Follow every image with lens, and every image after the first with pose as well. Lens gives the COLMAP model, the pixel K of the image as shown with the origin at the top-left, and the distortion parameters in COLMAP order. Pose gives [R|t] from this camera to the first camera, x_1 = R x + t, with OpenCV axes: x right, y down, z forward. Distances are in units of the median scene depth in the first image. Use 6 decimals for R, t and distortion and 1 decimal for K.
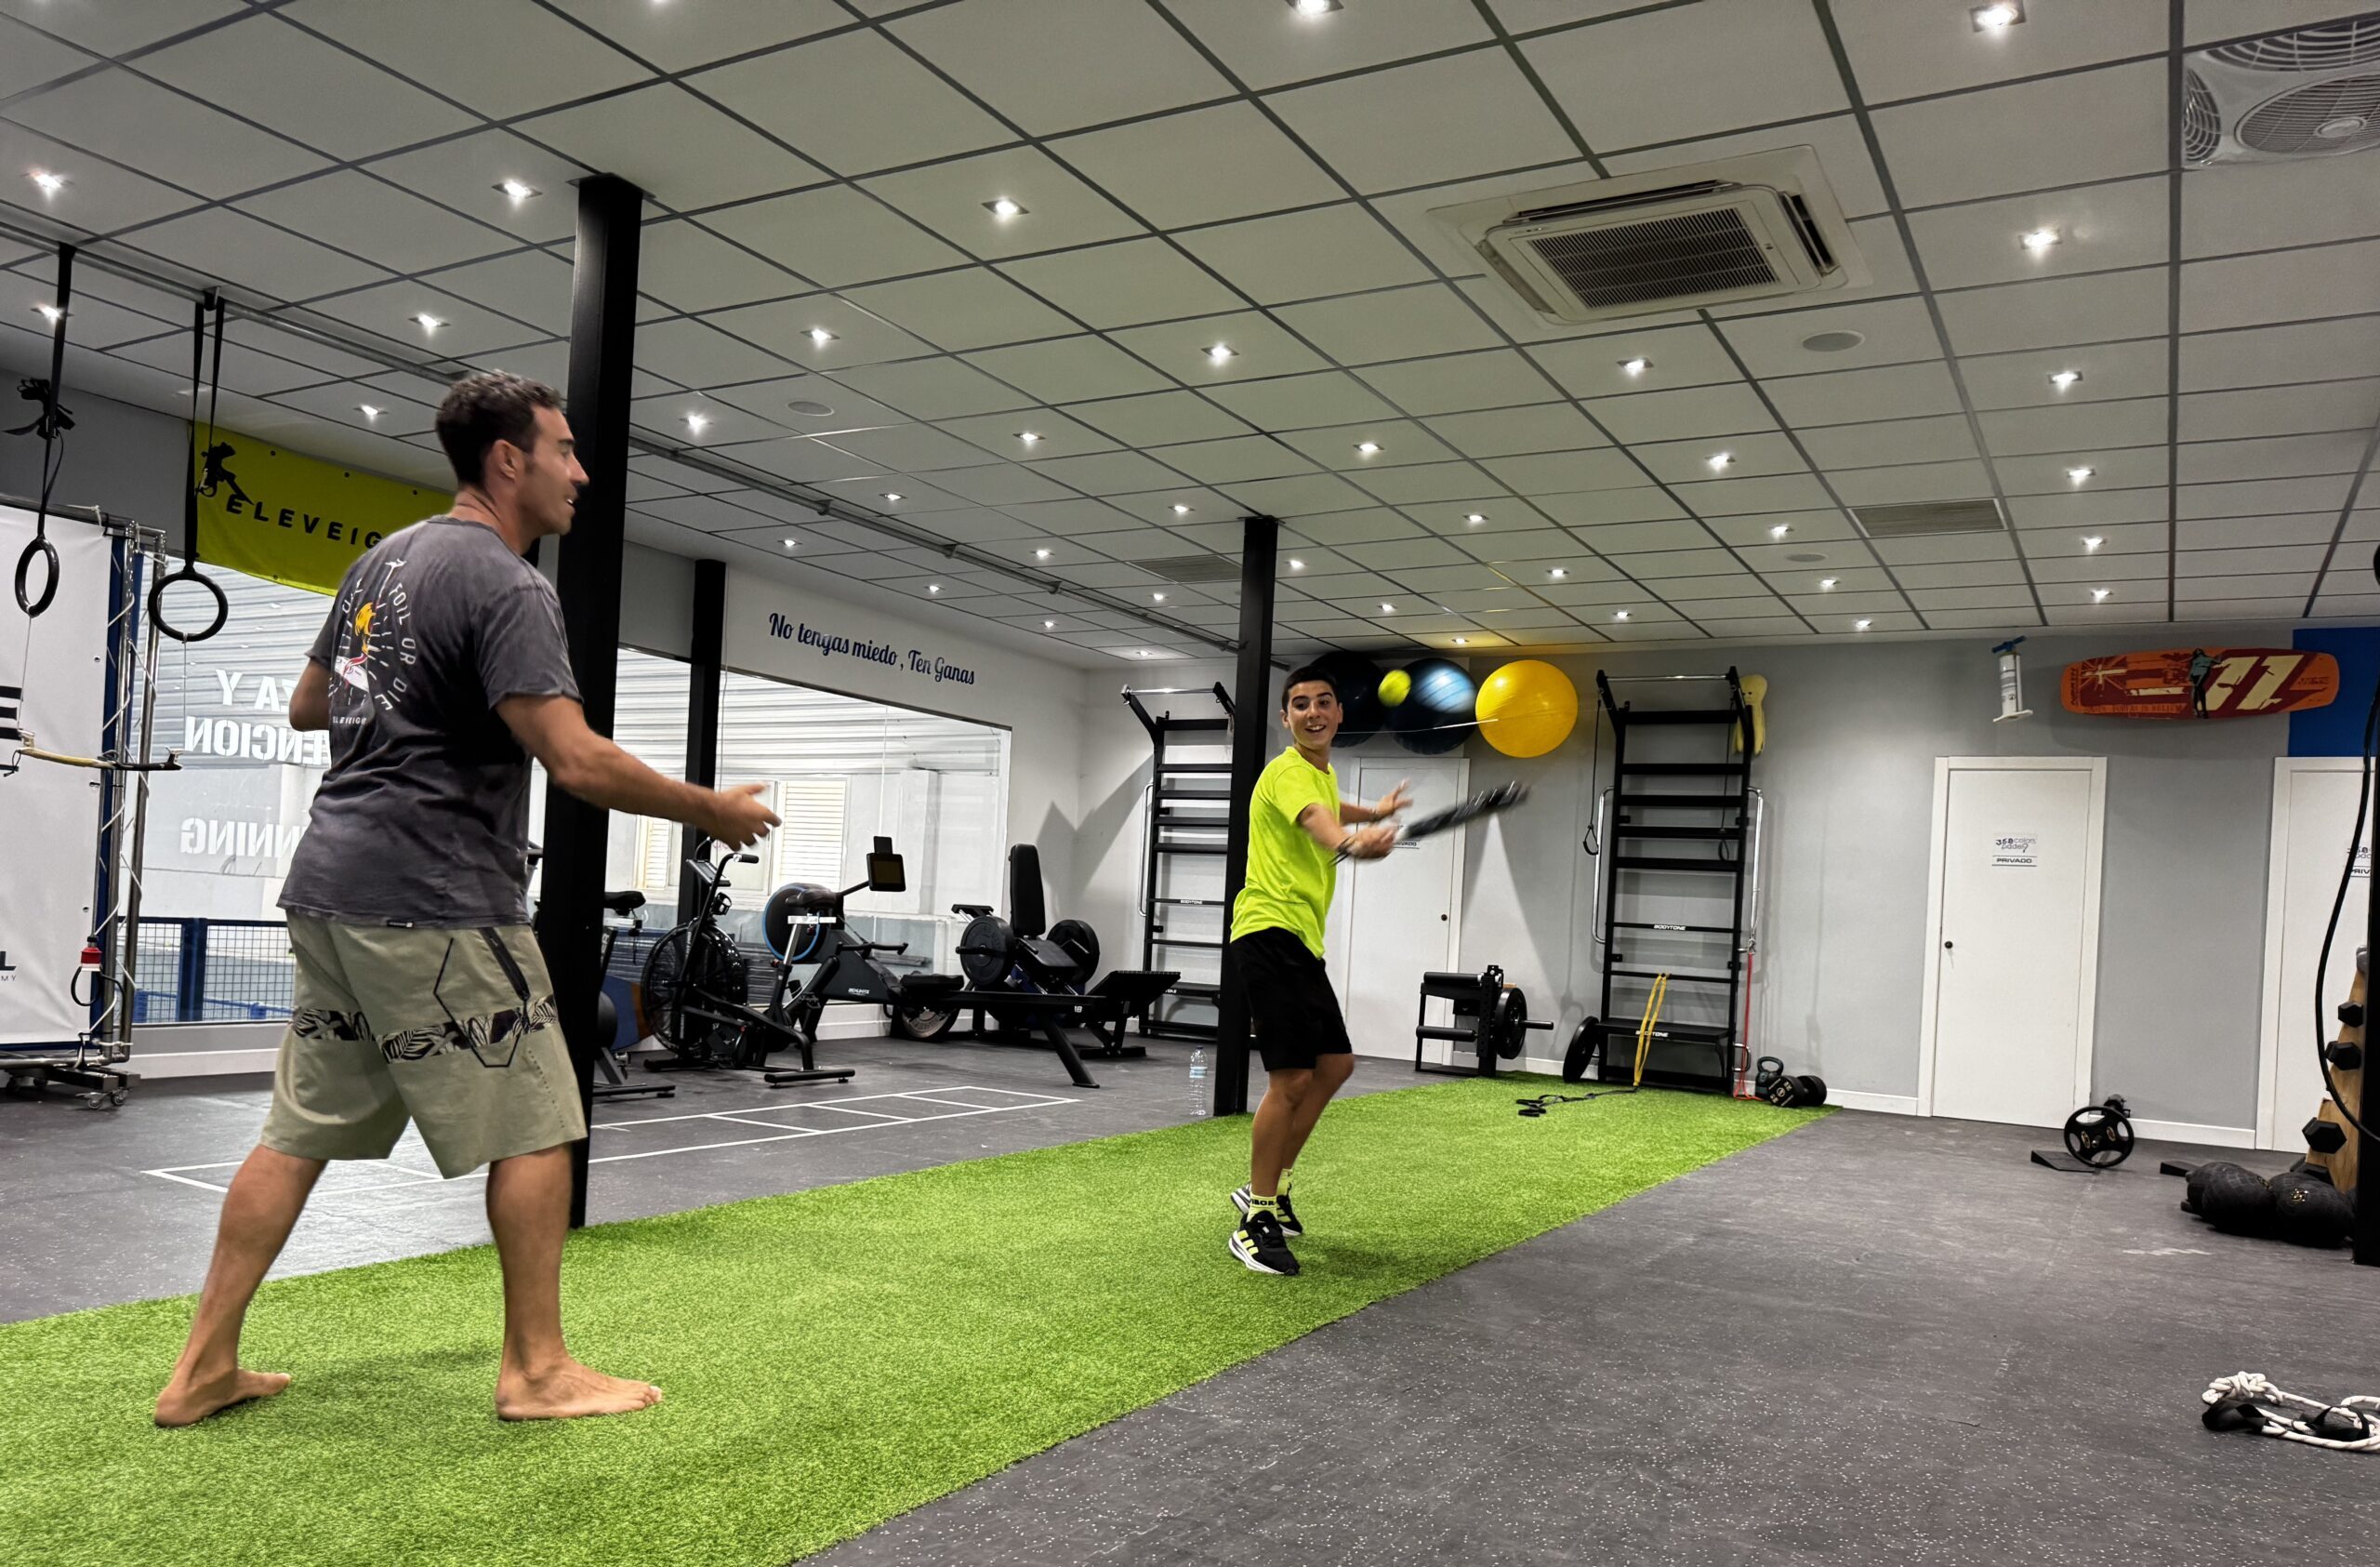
lens RADIAL K [[1654.4, 0, 1185.0], [0, 1654.4, 920.4], [0, 0, 1]] dist [0.095594, -0.129335]
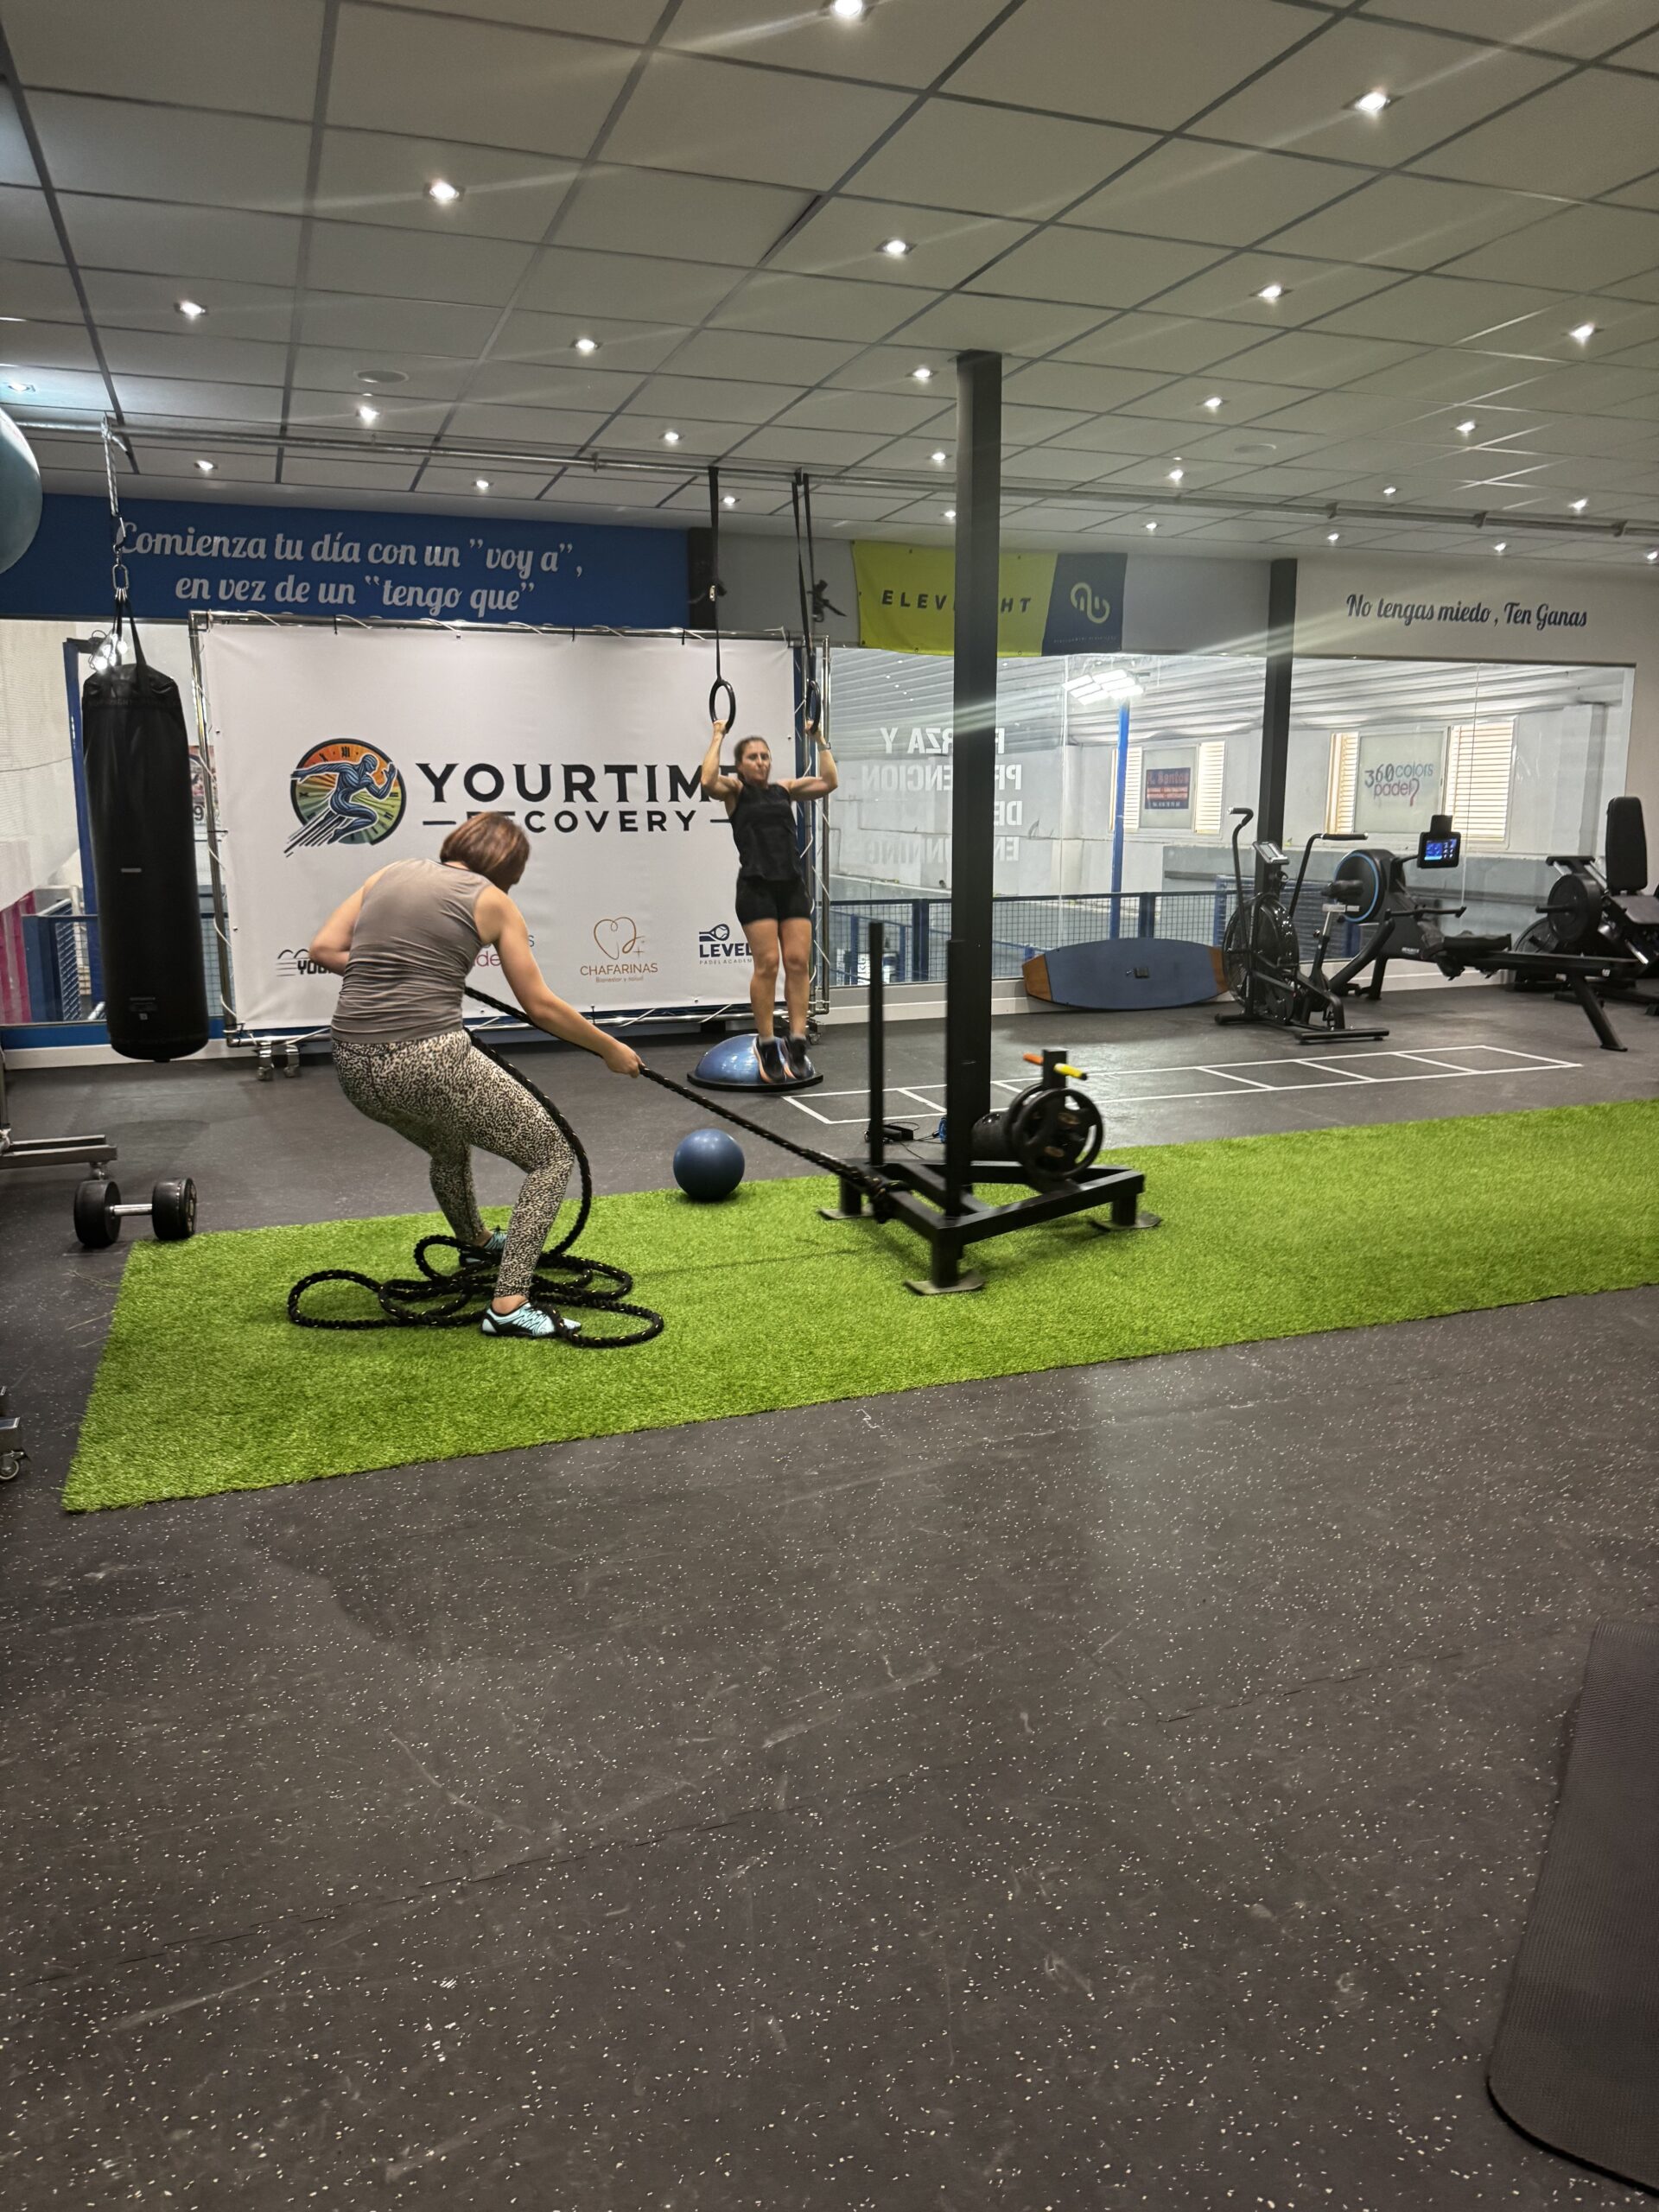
lens RADIAL K [[1544.9, 0, 878.6], [0, 1544.9, 1118.2], [0, 0, 1]] dist [0.152571, -0.330794]
pose [[0.781240, 0.069120, -0.620393, 0.211357], [0.042200, 0.985729, 0.162964, -0.037458], [0.622803, -0.153494, 0.767174, -0.023988]]
